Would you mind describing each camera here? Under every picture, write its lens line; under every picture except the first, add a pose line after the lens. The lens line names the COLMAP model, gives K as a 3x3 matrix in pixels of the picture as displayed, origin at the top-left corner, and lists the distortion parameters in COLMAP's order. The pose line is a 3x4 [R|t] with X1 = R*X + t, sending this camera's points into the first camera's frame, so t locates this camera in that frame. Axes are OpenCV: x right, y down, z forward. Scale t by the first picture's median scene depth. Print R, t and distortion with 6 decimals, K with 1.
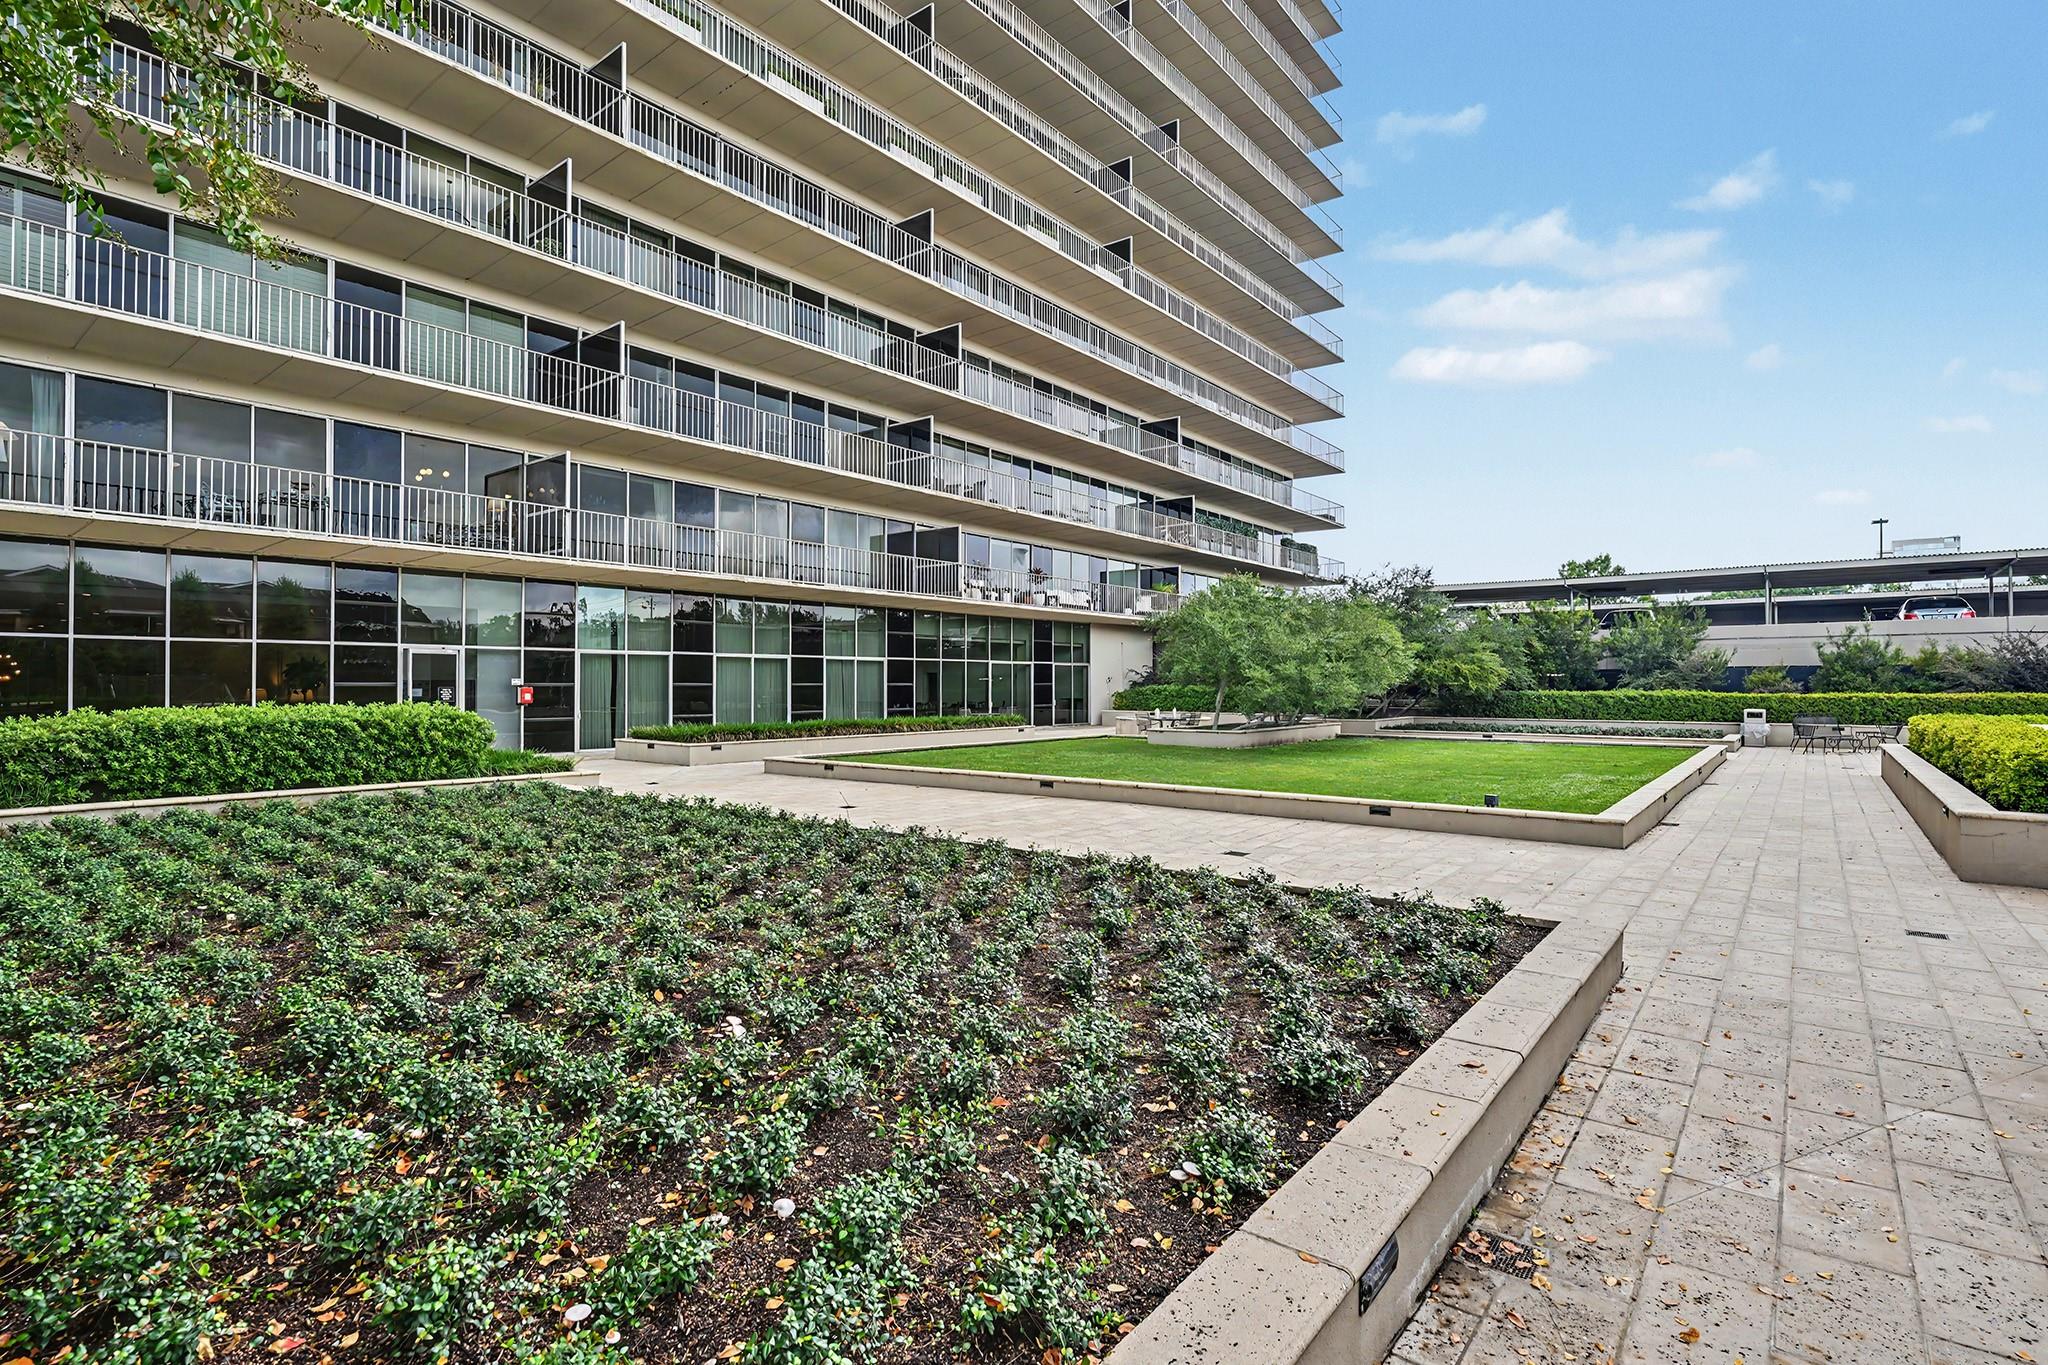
lens RADIAL K [[975.2, 0, 1024.0], [0, 975.2, 682.5], [0, 0, 1]] dist [0.001658, 0.000058]
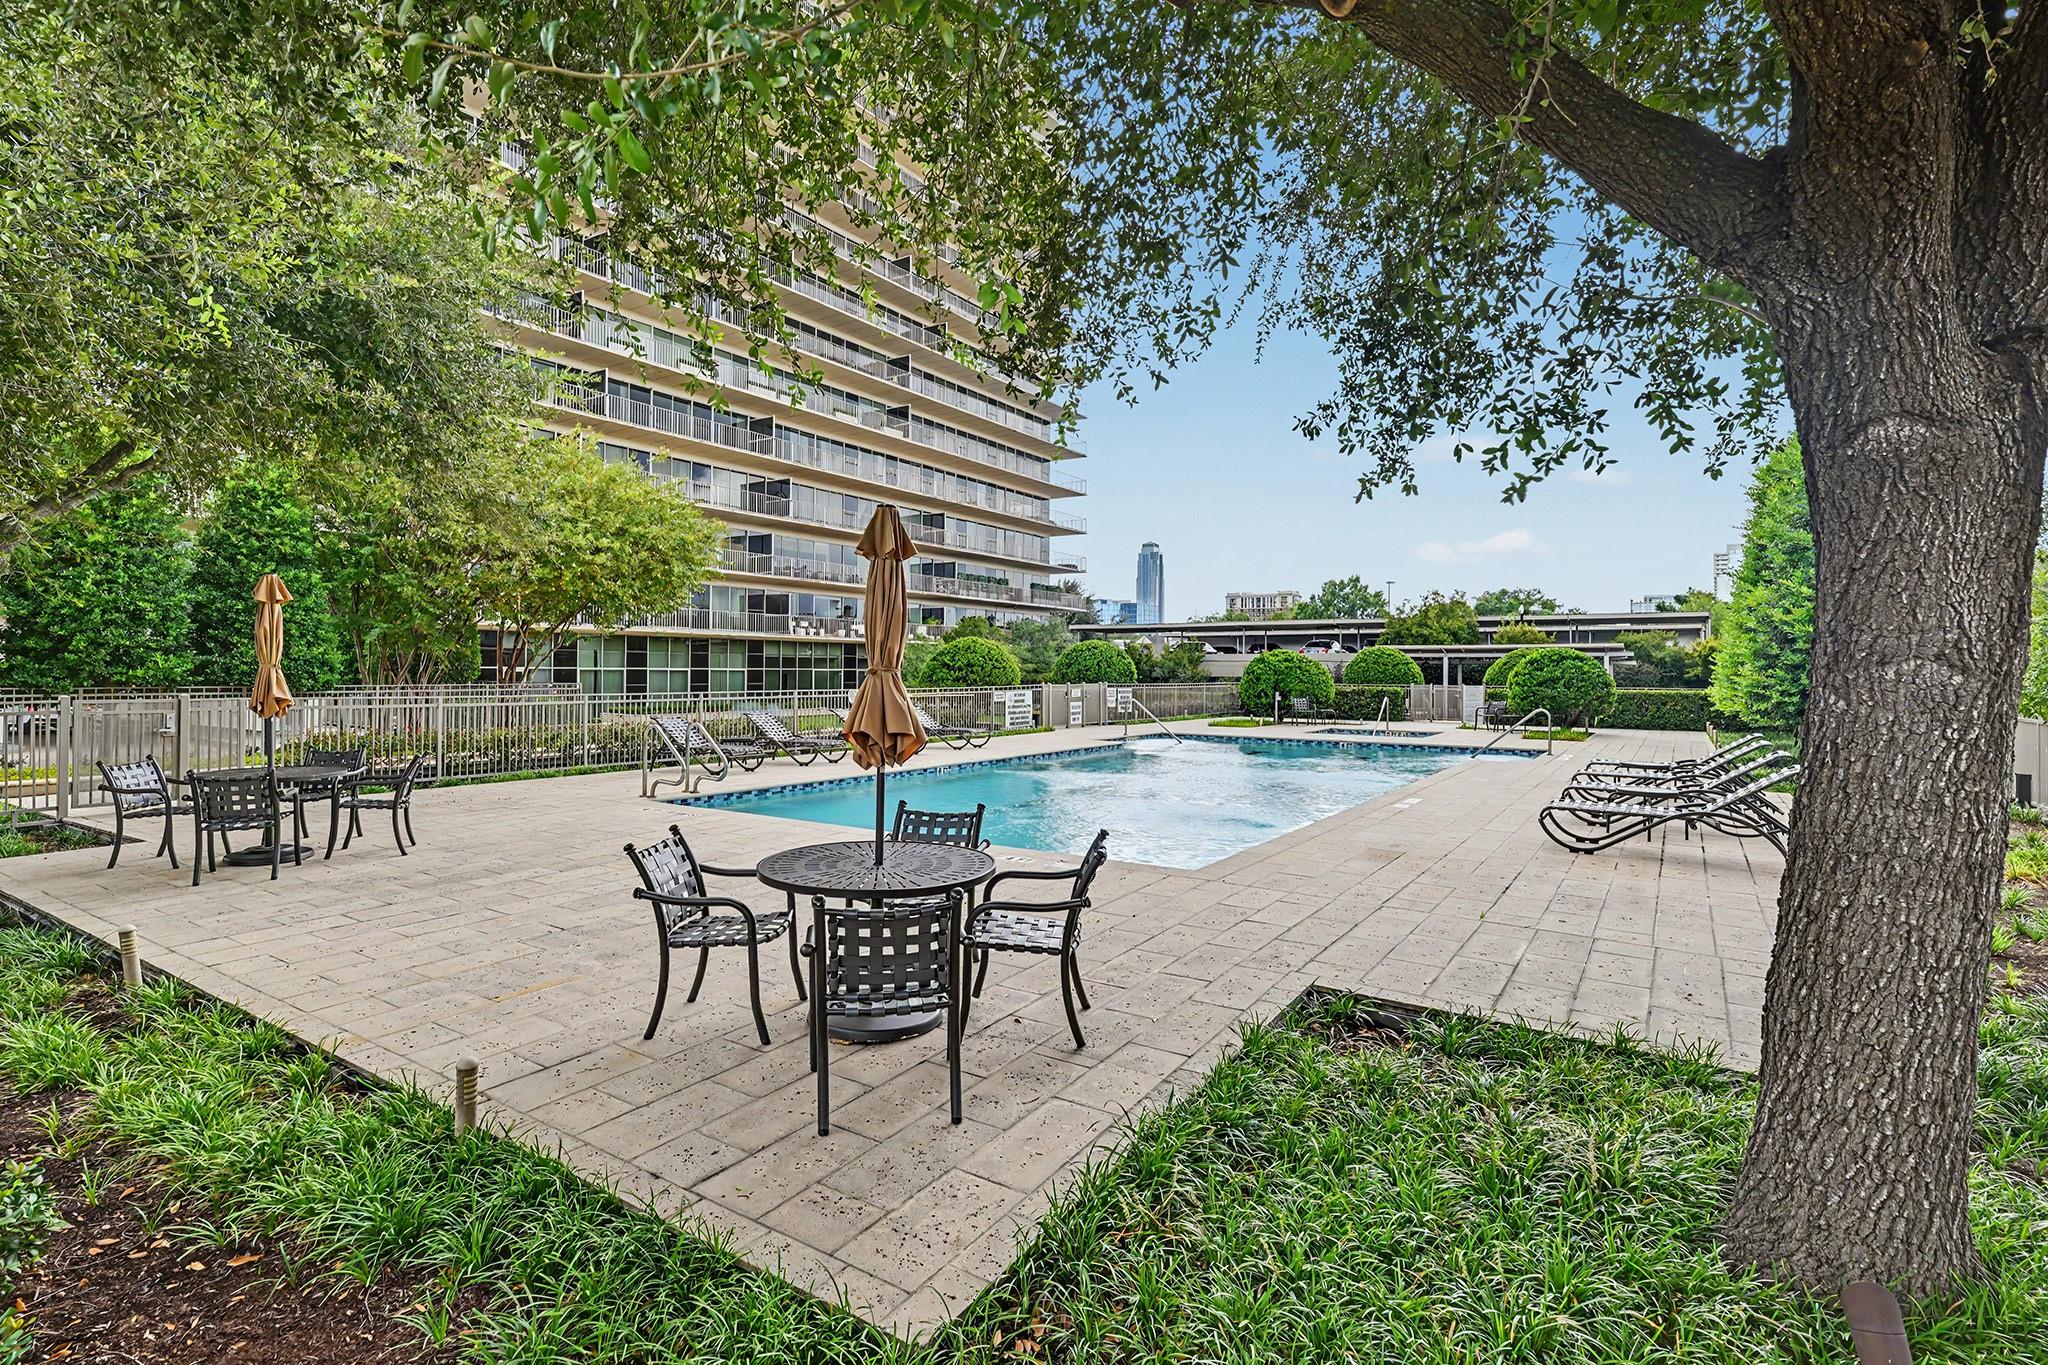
lens RADIAL K [[975.2, 0, 1024.0], [0, 975.2, 682.5], [0, 0, 1]] dist [0.001658, 0.000058]
pose [[0.994949, 0.008988, 0.099982, 0.162131], [-0.010567, 0.999828, 0.015272, -0.028538], [-0.099828, -0.016251, 0.994872, -0.719383]]
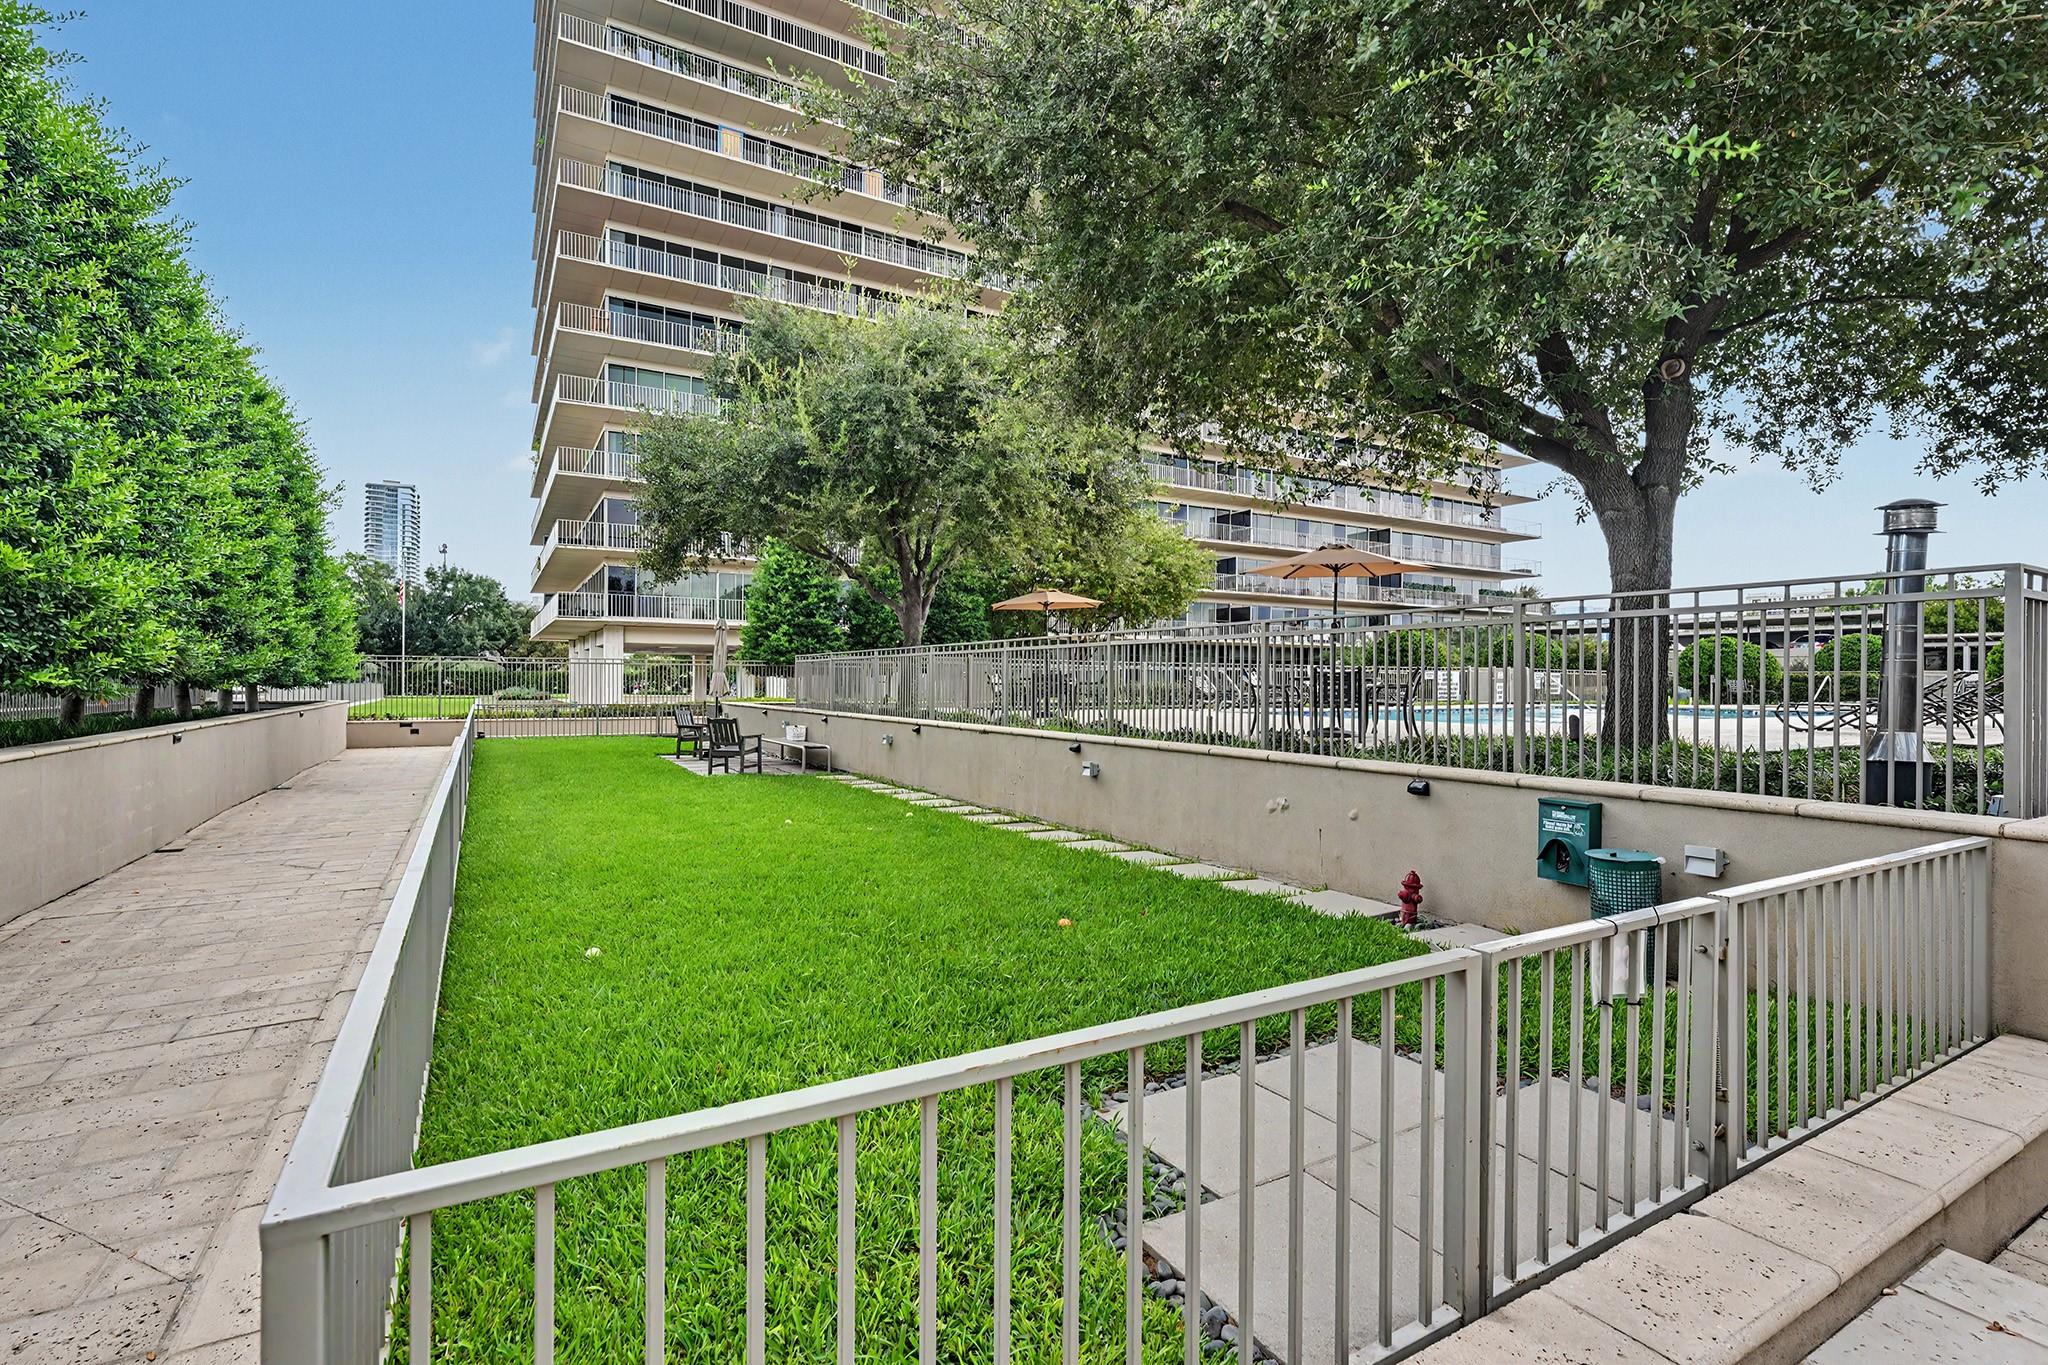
lens RADIAL K [[941.6, 0, 1024.0], [0, 941.6, 682.5], [0, 0, 1]] dist [-0.000938, -0.000226]
pose [[0.936242, 0.008832, -0.351244, 0.172085], [-0.008531, 0.999961, 0.002405, 0.003661], [0.351251, 0.000745, 0.936281, -0.974778]]
